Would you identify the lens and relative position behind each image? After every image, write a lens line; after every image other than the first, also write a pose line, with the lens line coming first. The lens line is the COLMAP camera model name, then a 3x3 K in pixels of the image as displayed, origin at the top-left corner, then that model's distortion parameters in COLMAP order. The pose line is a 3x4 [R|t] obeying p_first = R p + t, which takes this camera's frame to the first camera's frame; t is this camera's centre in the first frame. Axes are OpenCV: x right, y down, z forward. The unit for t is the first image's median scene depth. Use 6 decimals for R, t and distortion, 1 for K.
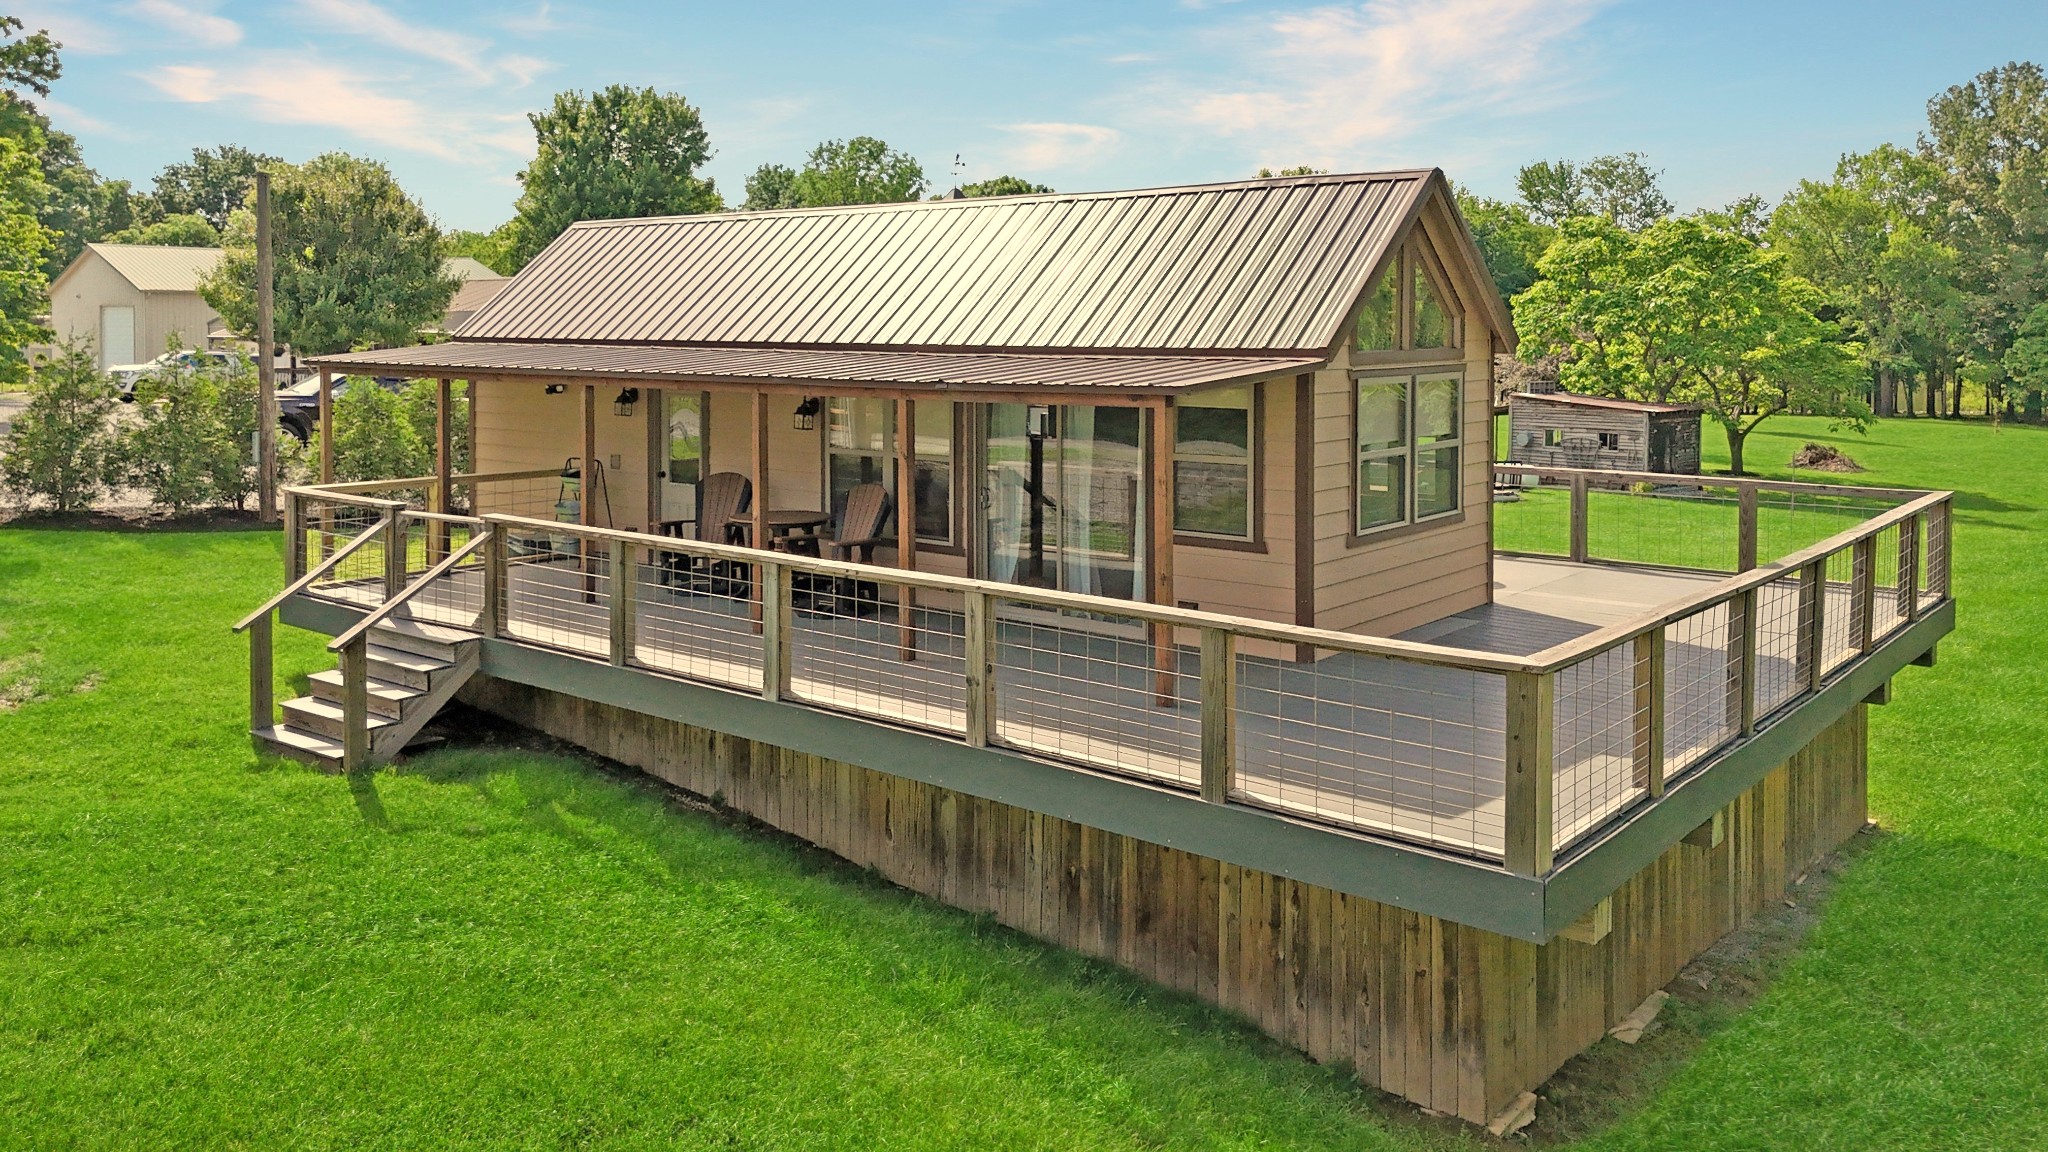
lens RADIAL K [[1590.1, 0, 1024.0], [0, 1590.1, 571.9], [0, 0, 1]] dist [0.021779, 0.000046]
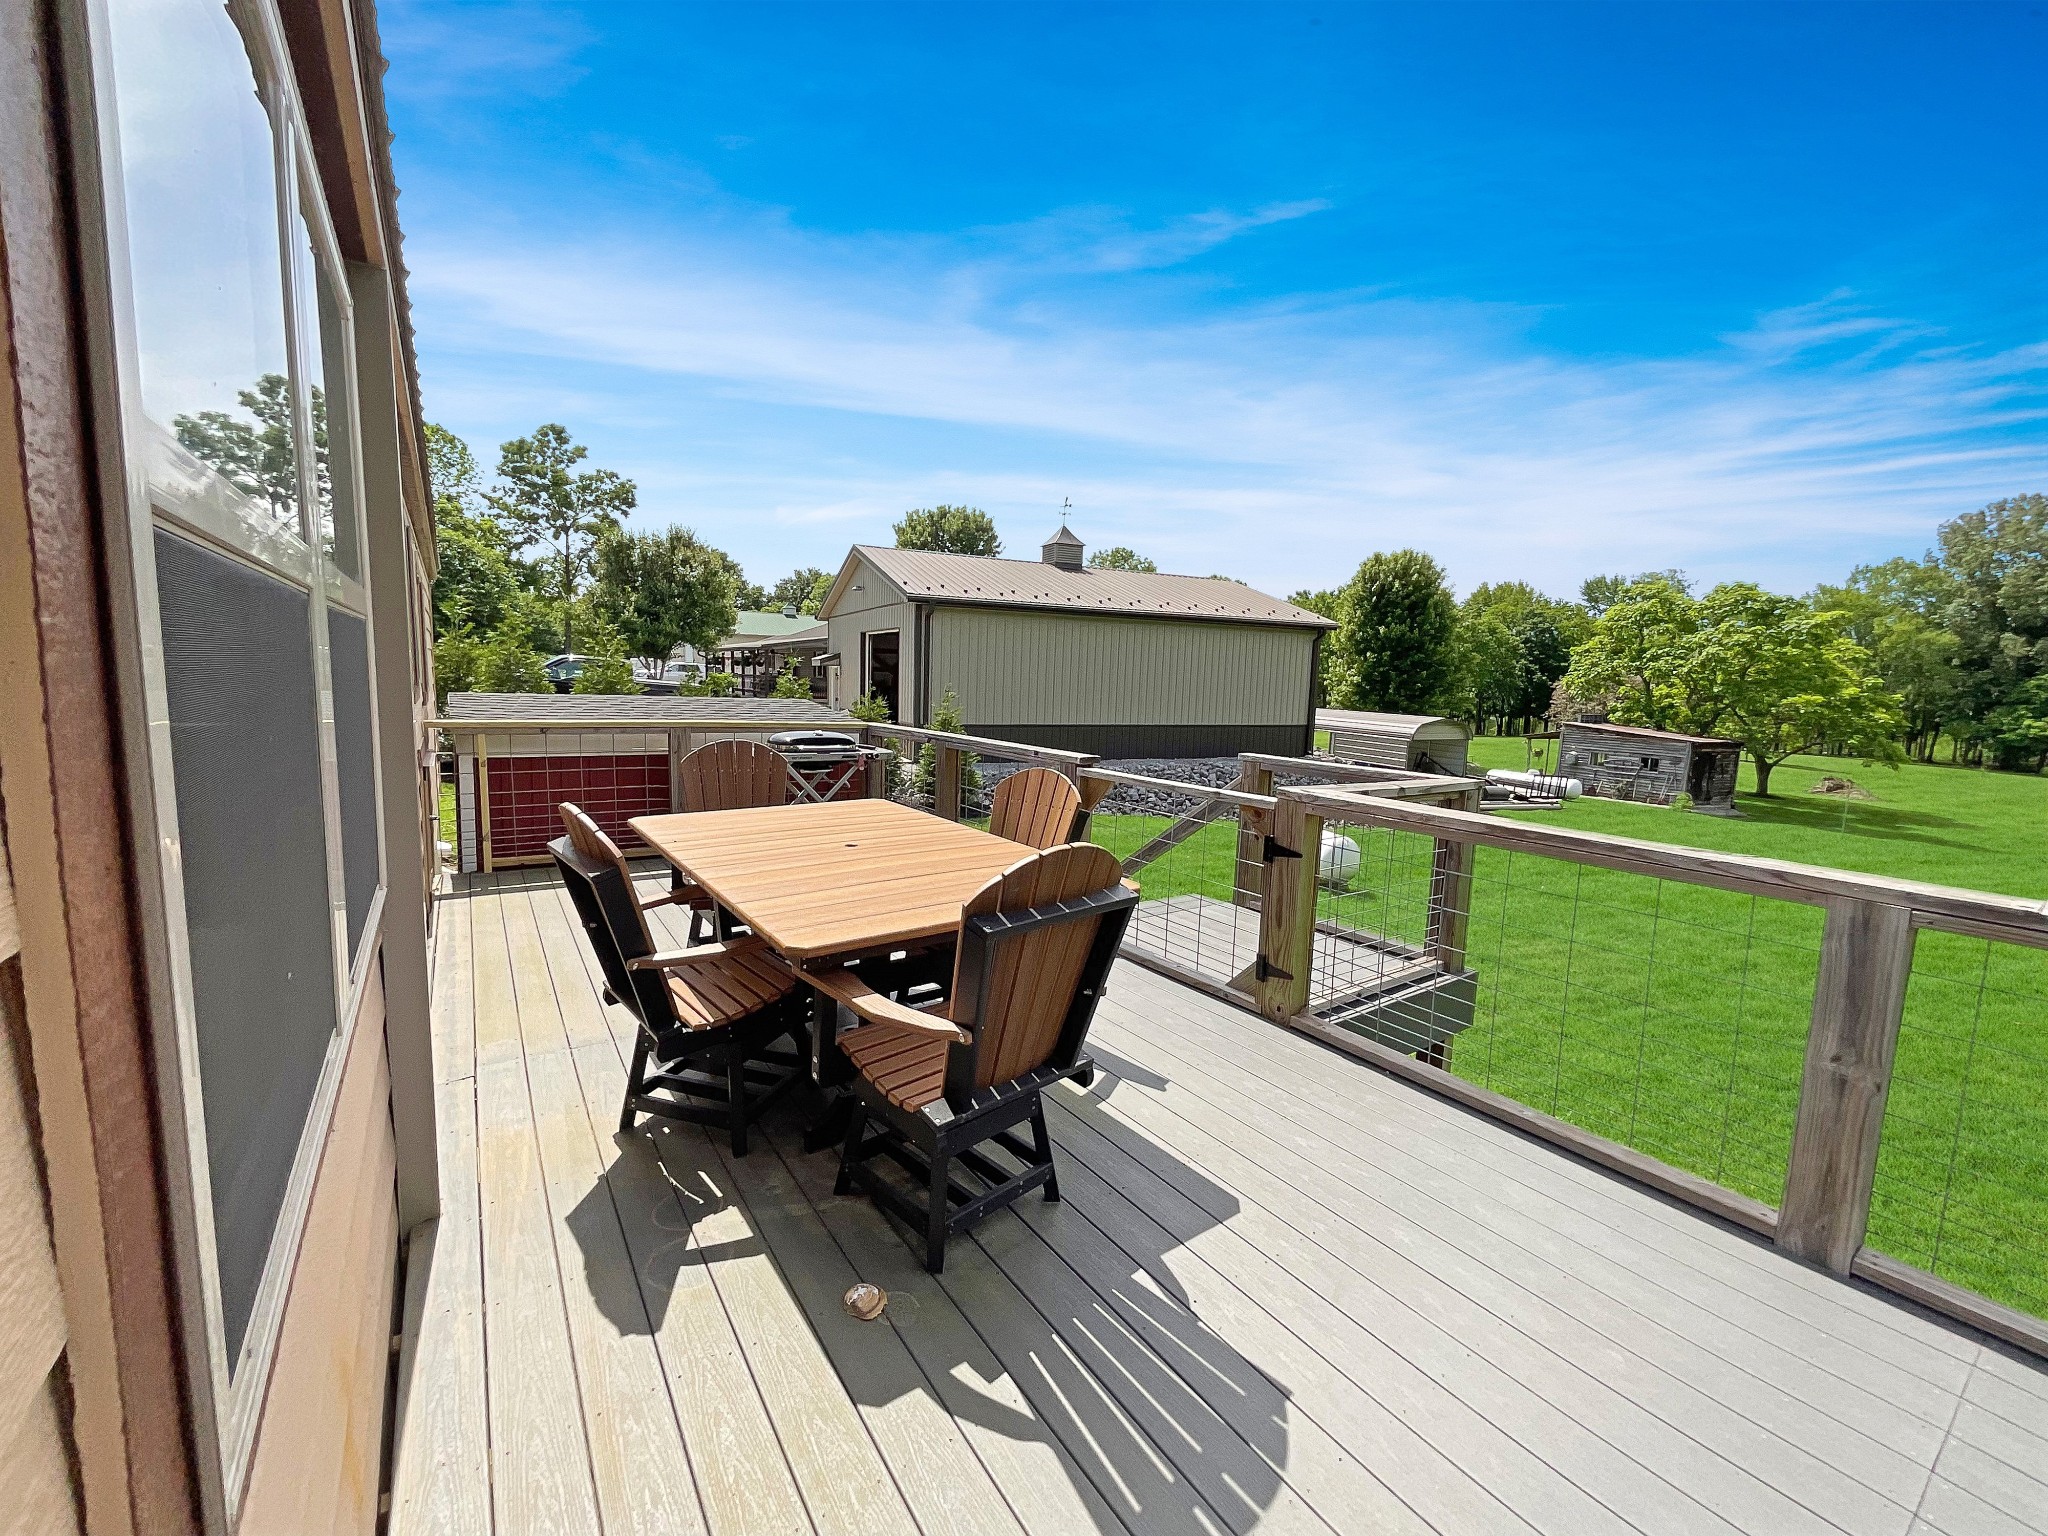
lens RADIAL K [[824.3, 0, 994.2], [0, 824.3, 822.3], [0, 0, 1]] dist [-0.004376, -0.000606]
pose [[0.951861, 0.082851, -0.295121, 0.066850], [-0.076401, 0.996520, 0.033340, -0.017268], [0.296856, -0.009187, 0.954878, 0.214737]]
